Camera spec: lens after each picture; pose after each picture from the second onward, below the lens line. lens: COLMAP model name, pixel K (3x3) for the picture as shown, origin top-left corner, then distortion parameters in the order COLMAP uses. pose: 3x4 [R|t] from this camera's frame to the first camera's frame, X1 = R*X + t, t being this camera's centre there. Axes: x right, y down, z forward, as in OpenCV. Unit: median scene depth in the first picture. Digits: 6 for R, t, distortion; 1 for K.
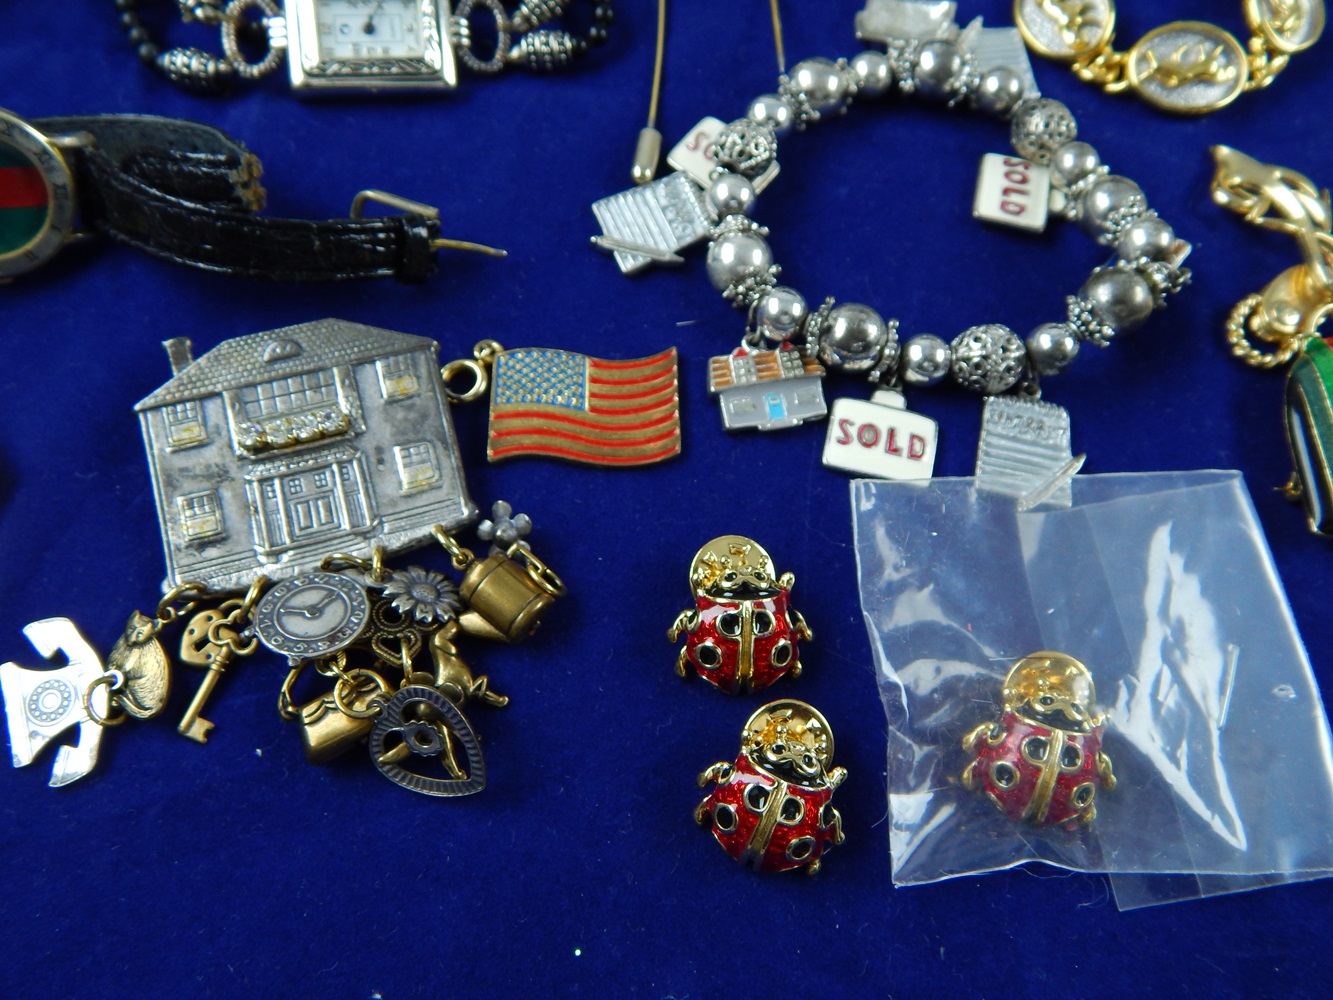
lens RADIAL K [[1087.1, 0, 666.5], [0, 1087.1, 500.0], [0, 0, 1]] dist [0.001779, -0.018822]
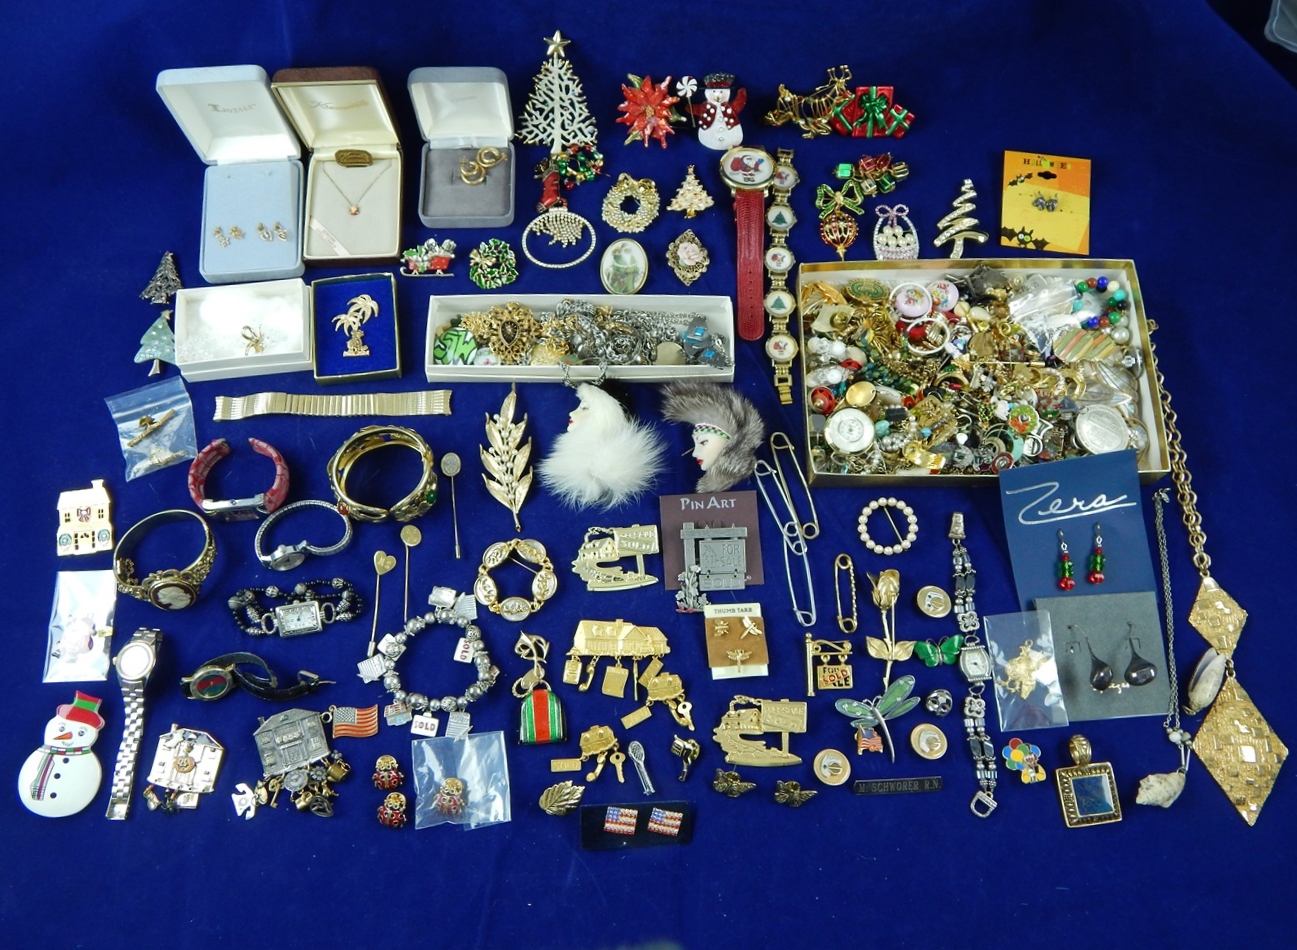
lens RADIAL K [[1089.8, 0, 651.4], [0, 1089.8, 471.7], [0, 0, 1]] dist [0.002498, -0.014620]
pose [[0.997889, -0.062976, -0.015855, 1.209797], [0.063906, 0.995685, 0.067279, -1.272731], [0.011549, -0.068150, 0.997608, -3.181792]]
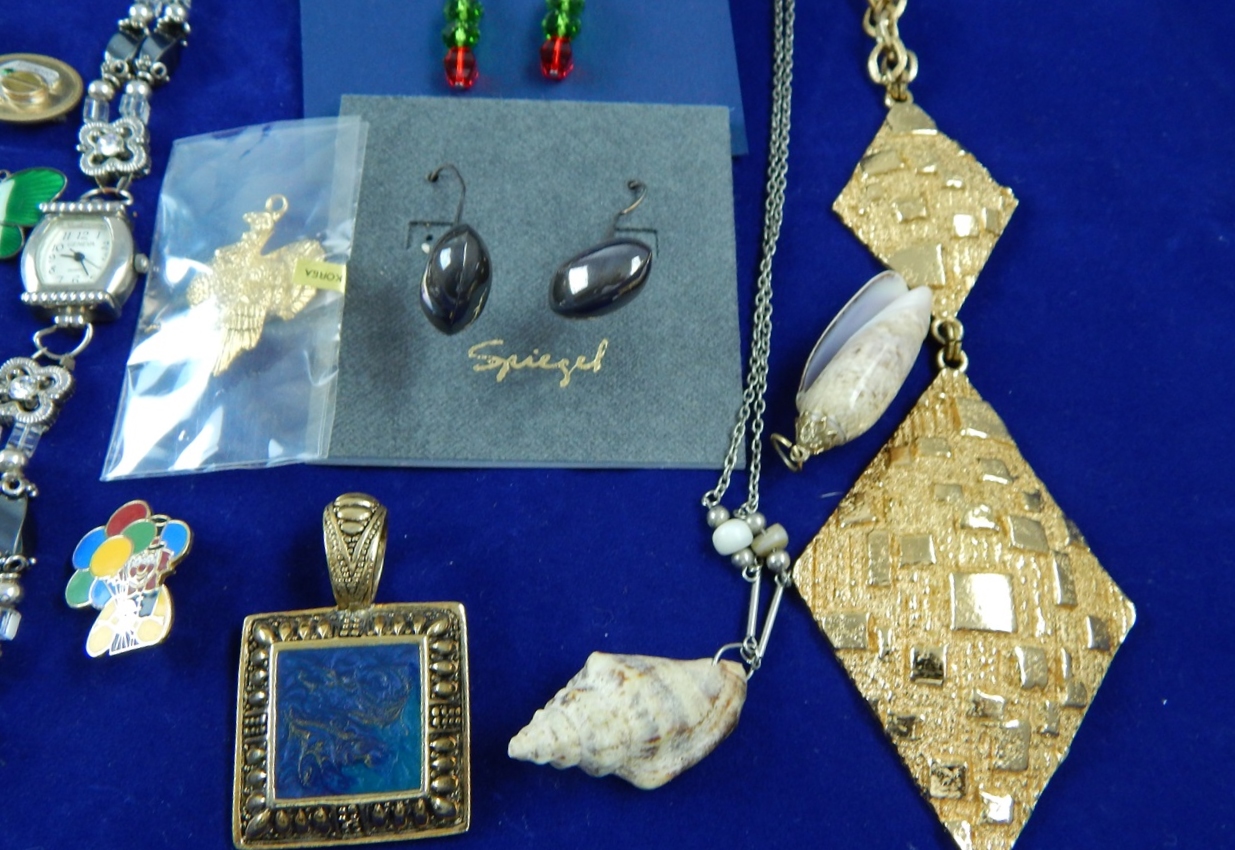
lens RADIAL K [[1051.3, 0, 617.5], [0, 1051.3, 425.0], [0, 0, 1]] dist [-0.005605, -0.003716]
pose [[0.999782, 0.000541, 0.020892, 2.984814], [0.000481, 0.998803, -0.048906, 0.121699], [-0.020893, 0.048905, 0.998585, -0.095416]]
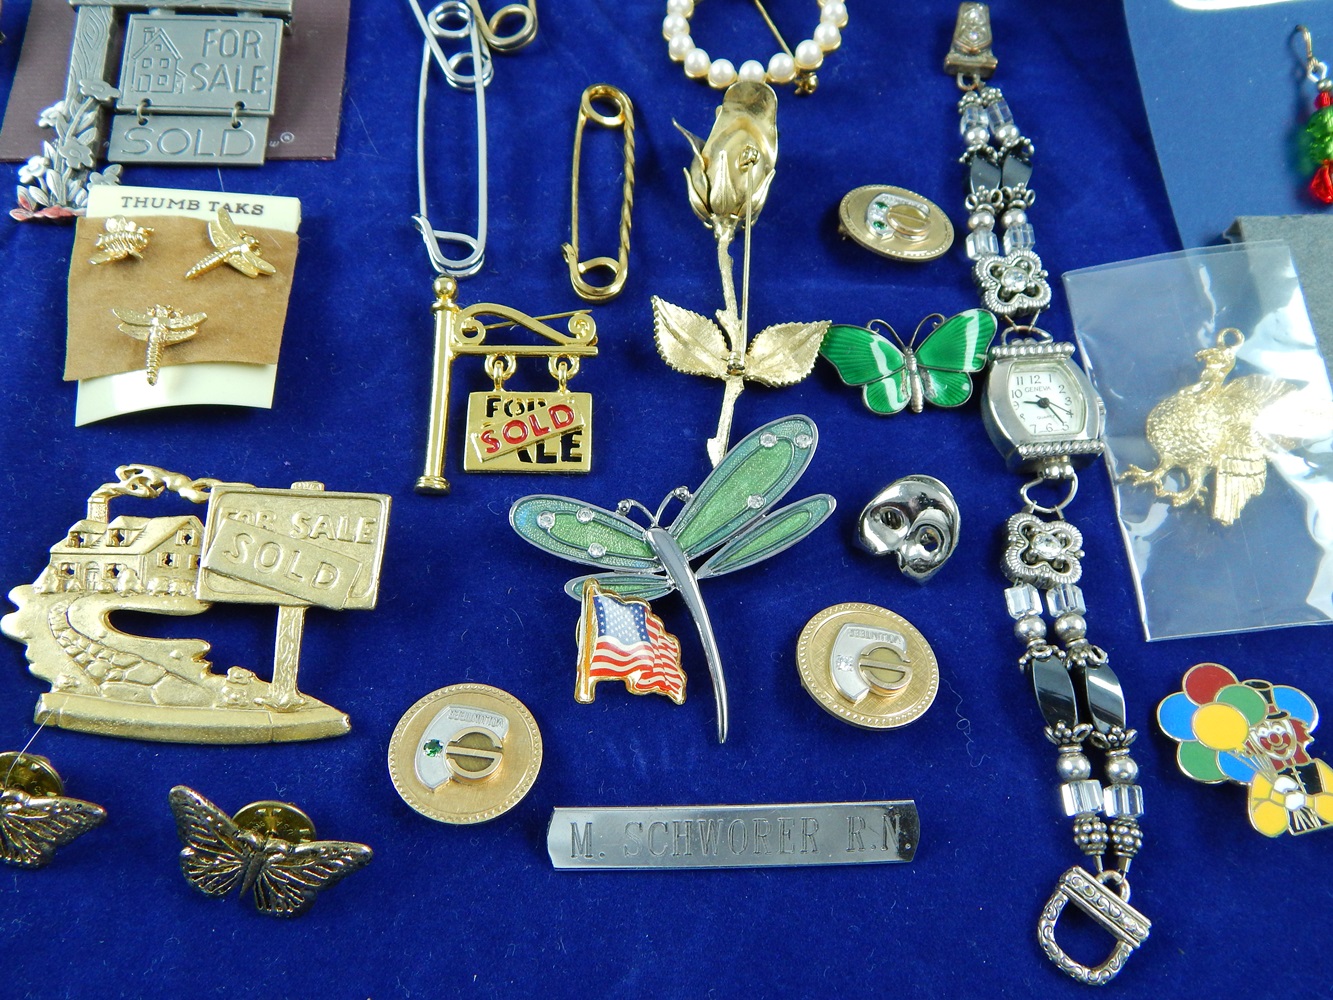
lens RADIAL K [[1087.1, 0, 666.5], [0, 1087.1, 500.0], [0, 0, 1]] dist [0.001779, -0.018822]
pose [[0.999375, -0.034994, 0.005027, 1.959369], [0.035159, 0.998662, -0.037909, 0.004607], [-0.003694, 0.038062, 0.999269, -0.068821]]
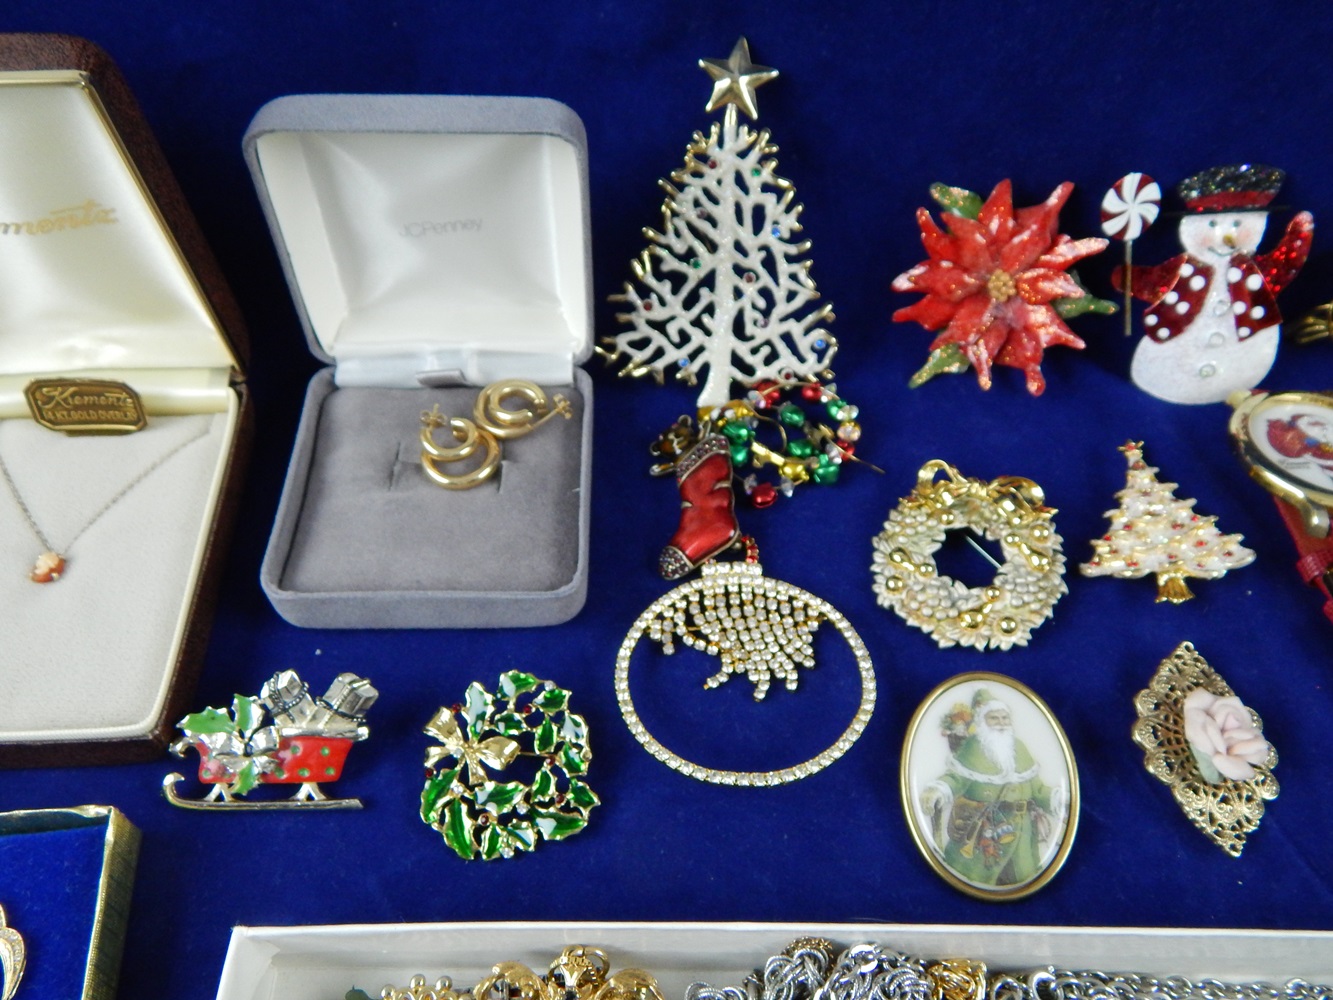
lens RADIAL K [[1095.0, 0, 668.3], [0, 1095.0, 499.5], [0, 0, 1]] dist [0.005951, -0.013248]
pose [[0.998561, -0.053566, 0.002408, 0.687393], [0.052775, 0.973886, -0.220820, -1.930307], [0.009483, 0.220629, 0.975312, 0.402885]]
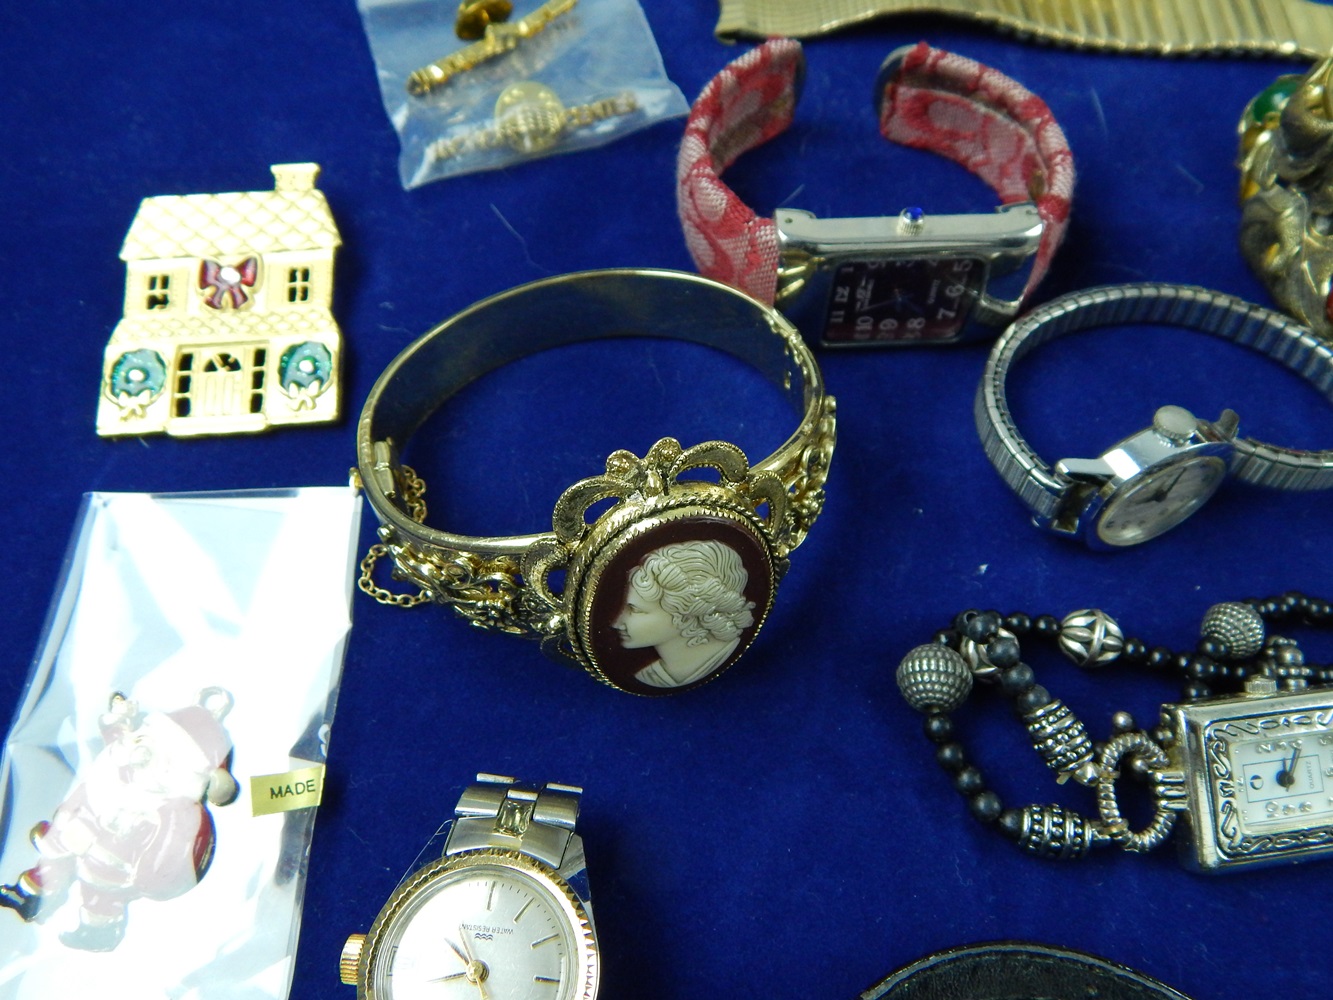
lens RADIAL K [[1087.1, 0, 666.5], [0, 1087.1, 500.0], [0, 0, 1]] dist [0.001779, -0.018822]
pose [[0.999591, -0.012124, -0.025898, -0.757980], [0.009561, 0.995249, -0.096888, -0.619091], [0.026950, 0.096601, 0.994958, 0.238841]]
